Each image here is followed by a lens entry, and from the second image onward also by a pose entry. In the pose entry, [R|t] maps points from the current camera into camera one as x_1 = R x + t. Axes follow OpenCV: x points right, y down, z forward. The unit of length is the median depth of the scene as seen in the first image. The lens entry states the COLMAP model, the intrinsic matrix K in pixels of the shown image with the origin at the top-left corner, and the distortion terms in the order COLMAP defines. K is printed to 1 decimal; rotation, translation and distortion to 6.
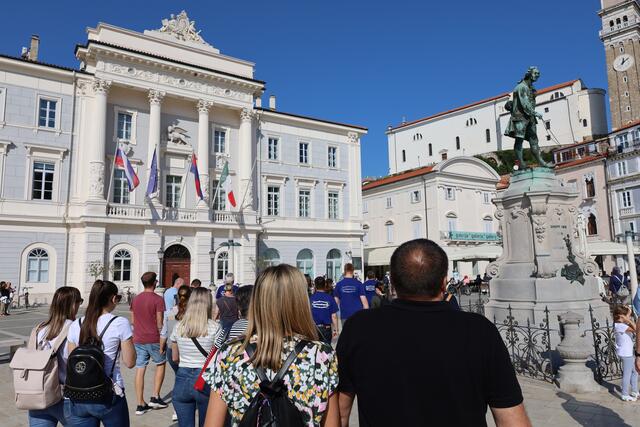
lens RADIAL K [[464.4, 0, 320.0], [0, 464.4, 213.5], [0, 0, 1]] dist [-0.002503, -0.002742]
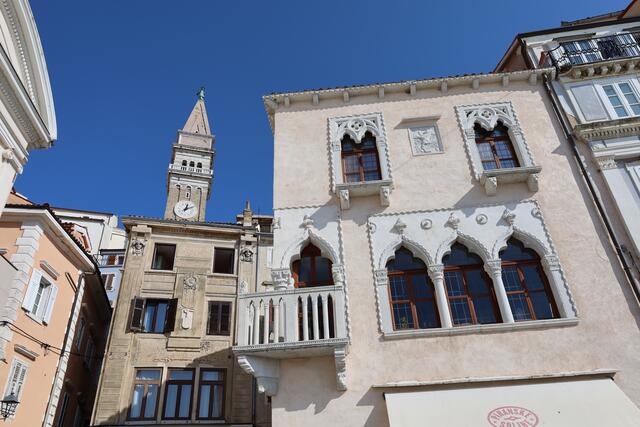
lens RADIAL K [[464.4, 0, 320.0], [0, 464.4, 213.5], [0, 0, 1]] dist [-0.002503, -0.002742]
pose [[0.443991, 0.486027, 0.752762, 0.169278], [-0.082495, 0.858711, -0.505777, 0.056873], [-0.892226, 0.162461, 0.421354, 0.469129]]
